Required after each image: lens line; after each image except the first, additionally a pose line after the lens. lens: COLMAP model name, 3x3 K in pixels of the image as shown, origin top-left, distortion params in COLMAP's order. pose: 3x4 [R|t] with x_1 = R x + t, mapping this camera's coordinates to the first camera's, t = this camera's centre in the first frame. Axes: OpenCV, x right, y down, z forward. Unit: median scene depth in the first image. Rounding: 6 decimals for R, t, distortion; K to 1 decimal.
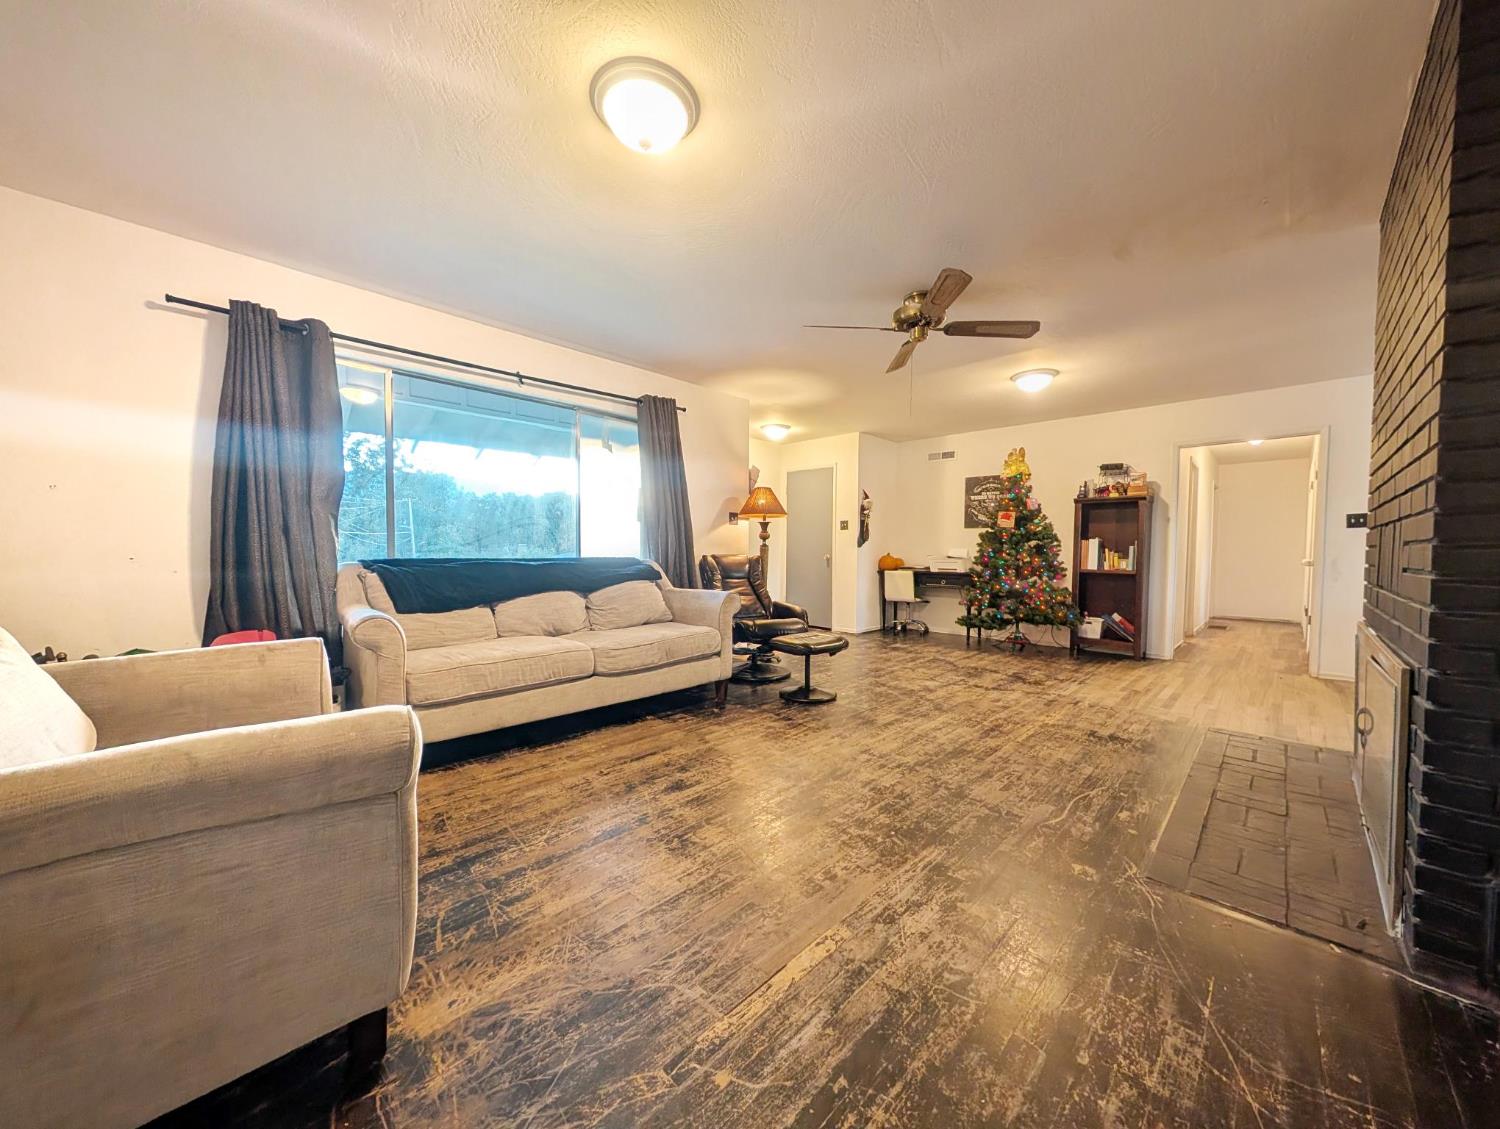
lens RADIAL K [[541.8, 0, 750.4], [0, 541.8, 569.4], [0, 0, 1]] dist [-0.000297, -0.000170]
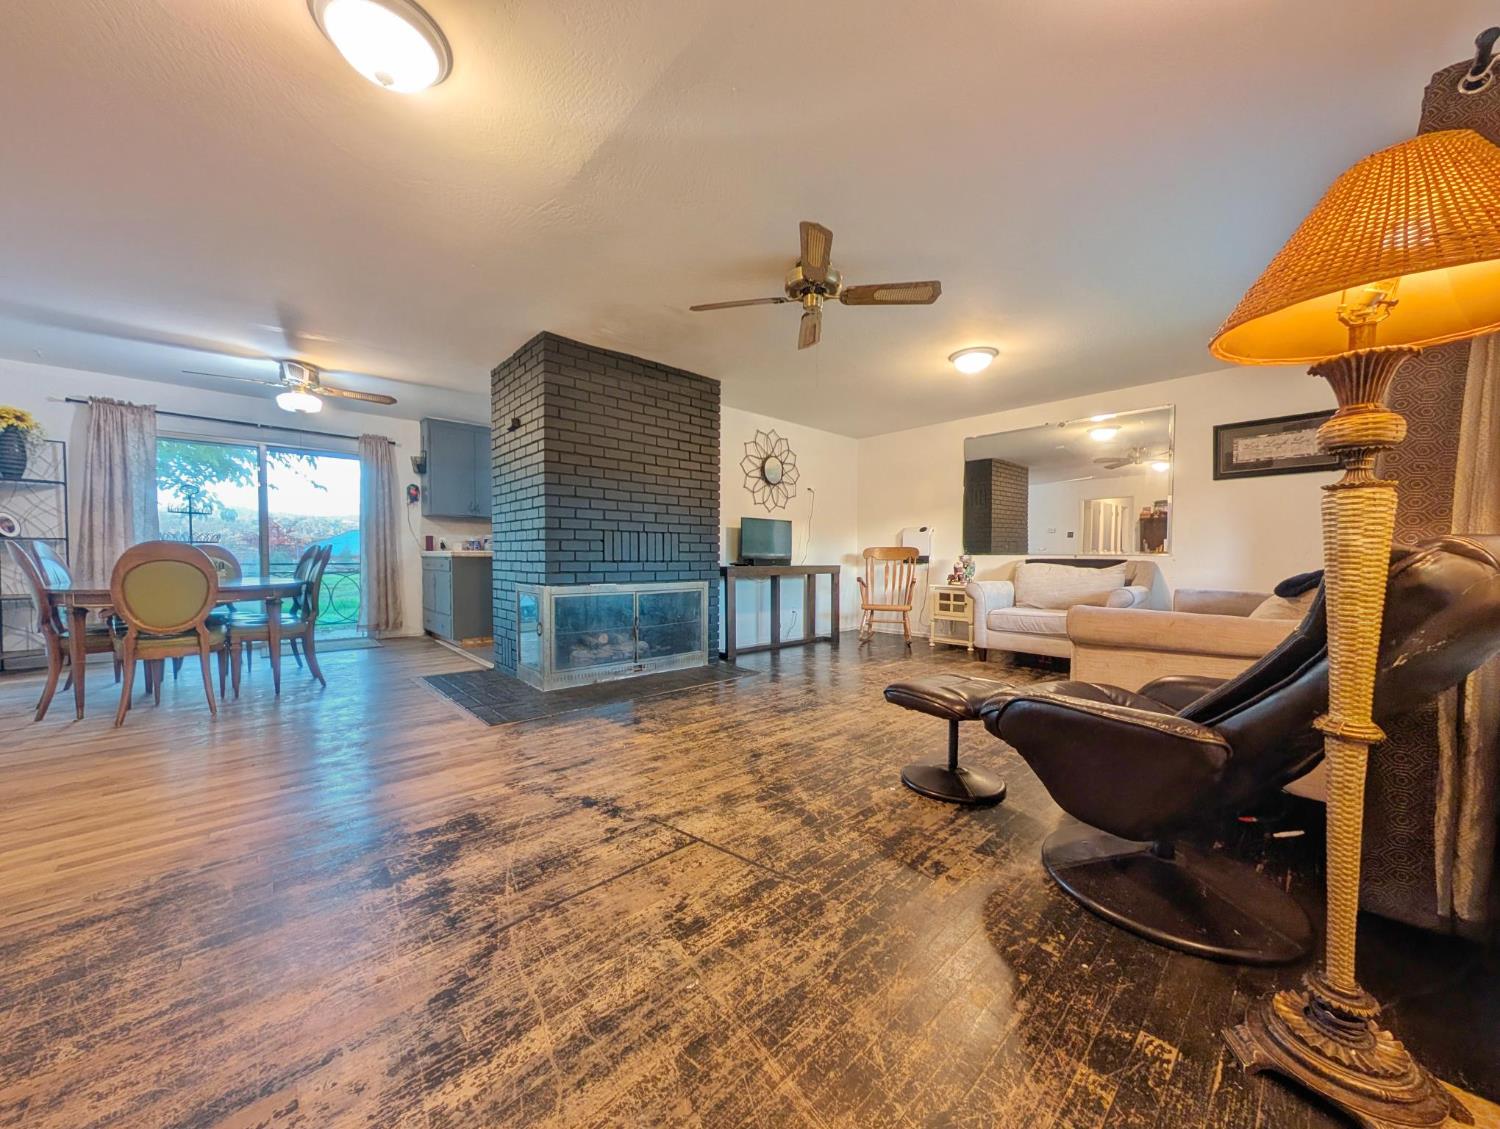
lens RADIAL K [[541.8, 0, 750.4], [0, 541.8, 569.4], [0, 0, 1]] dist [-0.000297, -0.000170]
pose [[-0.999089, -0.010069, 0.041482, 0.359646], [-0.007507, 0.998080, 0.061478, -0.040022], [-0.042021, 0.061111, -0.997246, 1.877948]]
